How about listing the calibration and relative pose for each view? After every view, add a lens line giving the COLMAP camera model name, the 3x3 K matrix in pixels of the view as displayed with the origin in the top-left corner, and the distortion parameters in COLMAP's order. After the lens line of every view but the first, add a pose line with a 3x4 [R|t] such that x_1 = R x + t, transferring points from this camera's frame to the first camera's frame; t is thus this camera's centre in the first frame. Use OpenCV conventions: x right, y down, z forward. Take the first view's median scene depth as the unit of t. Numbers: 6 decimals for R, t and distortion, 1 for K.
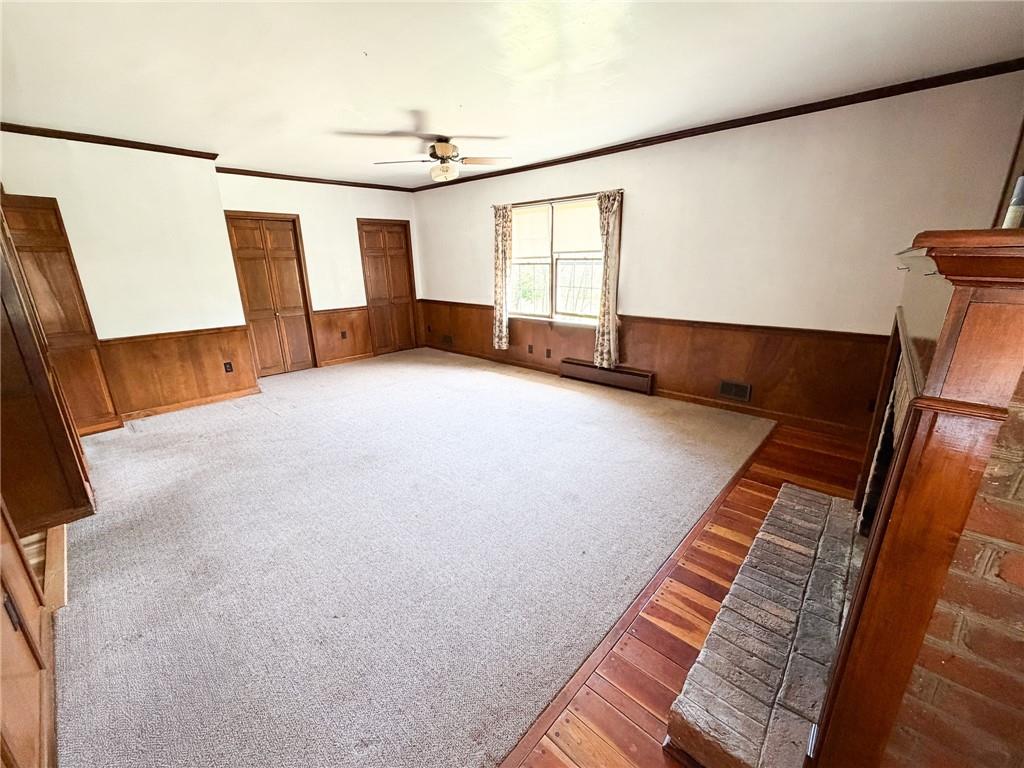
lens RADIAL K [[408.8, 0, 508.9], [0, 408.8, 381.4], [0, 0, 1]] dist [0.001162, -0.000052]
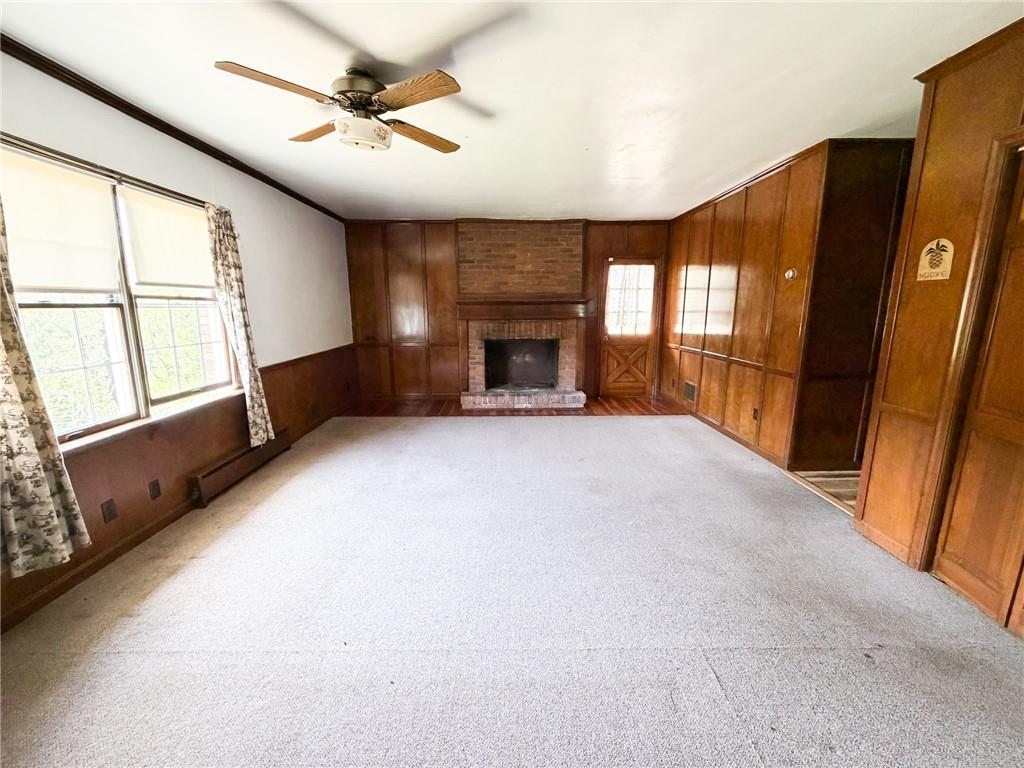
lens RADIAL K [[408.8, 0, 512.6], [0, 408.8, 382.1], [0, 0, 1]] dist [0.001162, -0.000052]
pose [[-0.684433, -0.121209, 0.718930, -0.576370], [0.221756, 0.904754, 0.363654, -0.294213], [-0.694533, 0.408323, -0.592365, 1.054353]]
